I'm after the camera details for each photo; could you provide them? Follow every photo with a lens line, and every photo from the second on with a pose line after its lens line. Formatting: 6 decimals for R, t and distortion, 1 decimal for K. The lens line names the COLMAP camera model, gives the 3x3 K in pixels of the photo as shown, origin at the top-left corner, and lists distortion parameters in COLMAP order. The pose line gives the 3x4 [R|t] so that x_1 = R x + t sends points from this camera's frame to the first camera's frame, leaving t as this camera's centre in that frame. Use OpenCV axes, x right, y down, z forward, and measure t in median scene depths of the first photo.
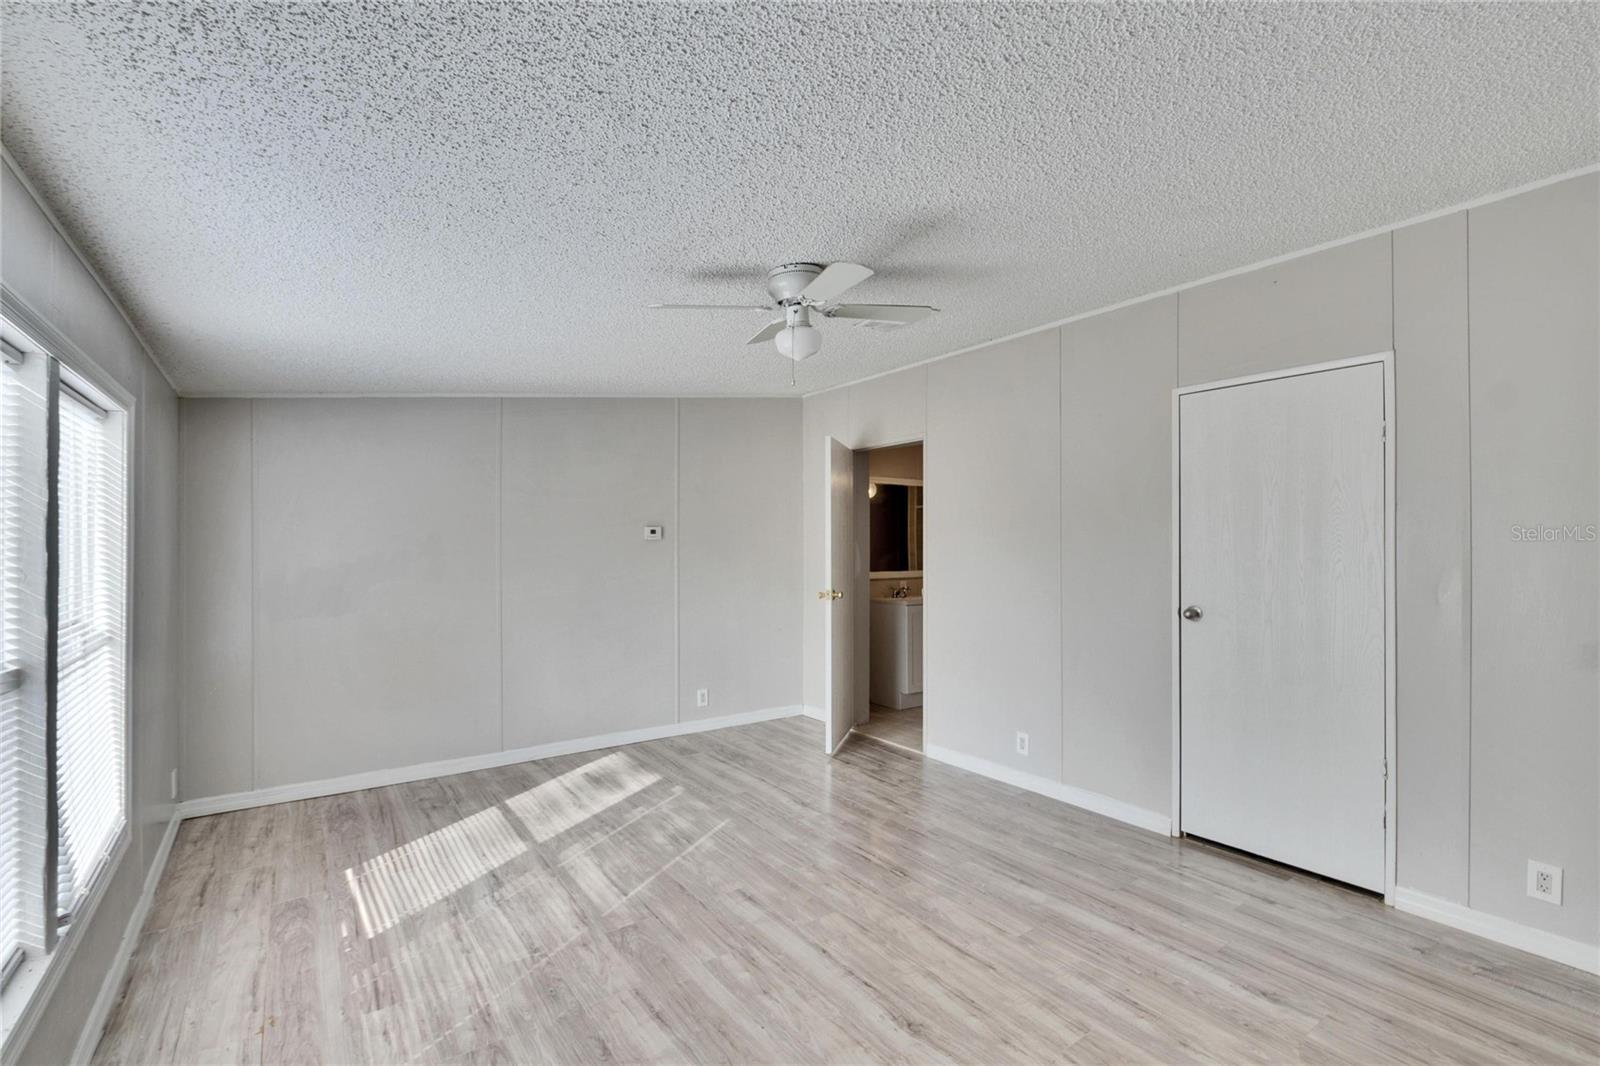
lens RADIAL K [[714.1, 0, 804.9], [0, 714.1, 534.7], [0, 0, 1]] dist [-0.006433, -0.000093]
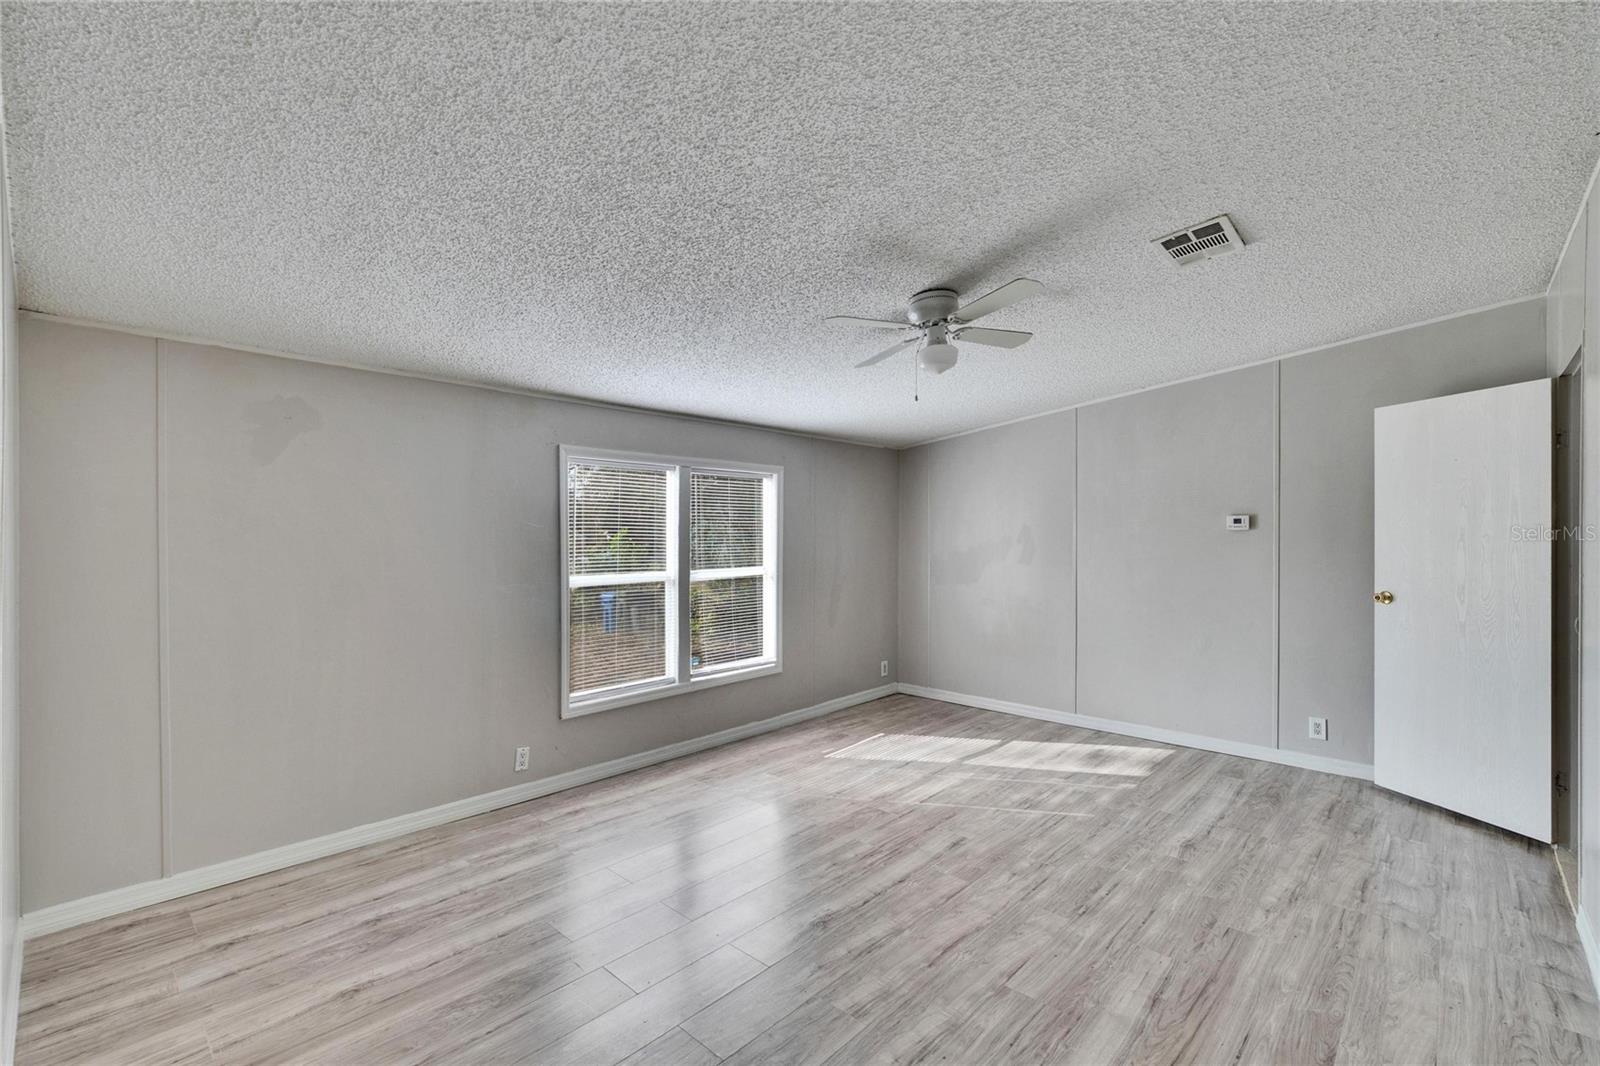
lens RADIAL K [[714.1, 0, 786.5], [0, 714.1, 537.4], [0, 0, 1]] dist [-0.006433, -0.000093]
pose [[0.184199, 0.007872, -0.982857, 0.778006], [0.010427, 0.999896, 0.009963, 0.001733], [0.982834, -0.012084, 0.184098, 0.410127]]
